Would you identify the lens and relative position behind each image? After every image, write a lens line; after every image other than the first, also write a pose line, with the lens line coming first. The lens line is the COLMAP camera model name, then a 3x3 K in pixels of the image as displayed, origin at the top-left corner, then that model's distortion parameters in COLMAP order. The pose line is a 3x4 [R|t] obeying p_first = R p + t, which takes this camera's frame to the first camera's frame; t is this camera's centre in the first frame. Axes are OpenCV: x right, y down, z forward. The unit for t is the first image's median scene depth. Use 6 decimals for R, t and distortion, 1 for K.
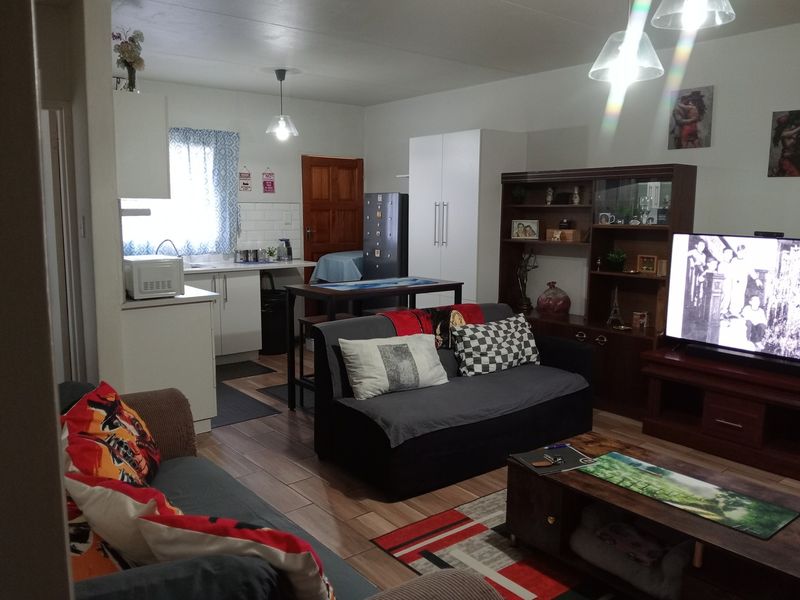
lens RADIAL K [[650.7, 0, 406.1], [0, 650.7, 302.9], [0, 0, 1]] dist [0.038168, -0.036550]
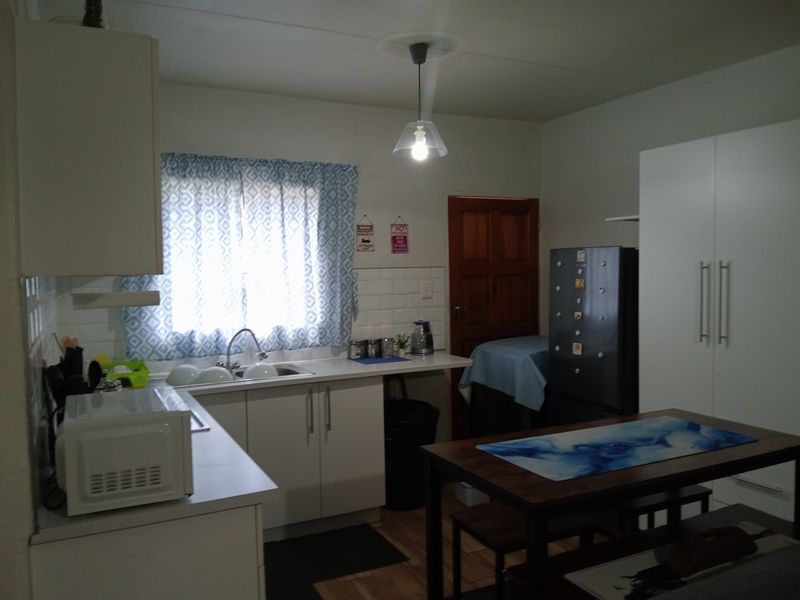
lens RADIAL K [[650.7, 0, 394.8], [0, 650.7, 299.5], [0, 0, 1]] dist [0.038168, -0.036550]
pose [[0.975102, -0.010640, -0.221499, -0.070133], [-0.010010, 0.995718, -0.091897, -0.061877], [0.221529, 0.091826, 0.970821, 0.366570]]
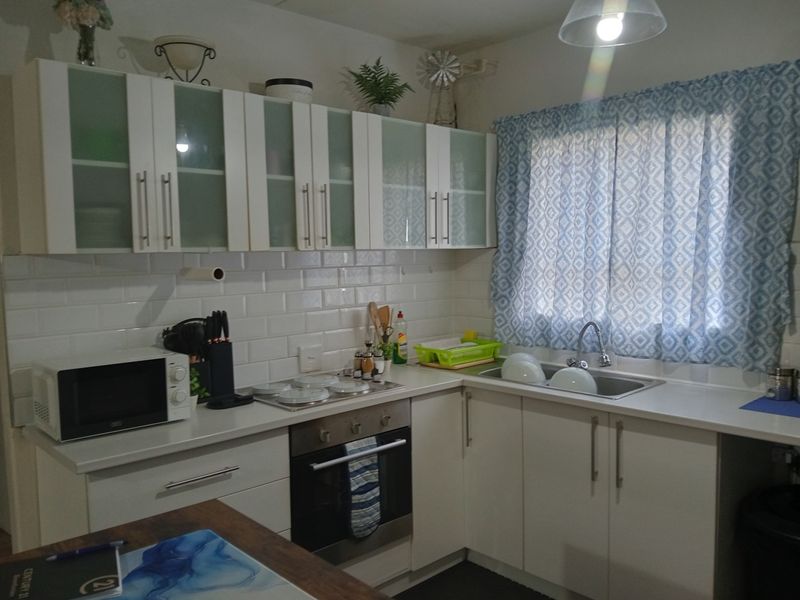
lens RADIAL K [[650.7, 0, 395.8], [0, 650.7, 298.5], [0, 0, 1]] dist [0.038168, -0.036550]
pose [[0.062418, 0.067675, -0.995753, 0.109029], [-0.127381, 0.990079, 0.059304, -0.114240], [0.989888, 0.123138, 0.070420, 0.742538]]
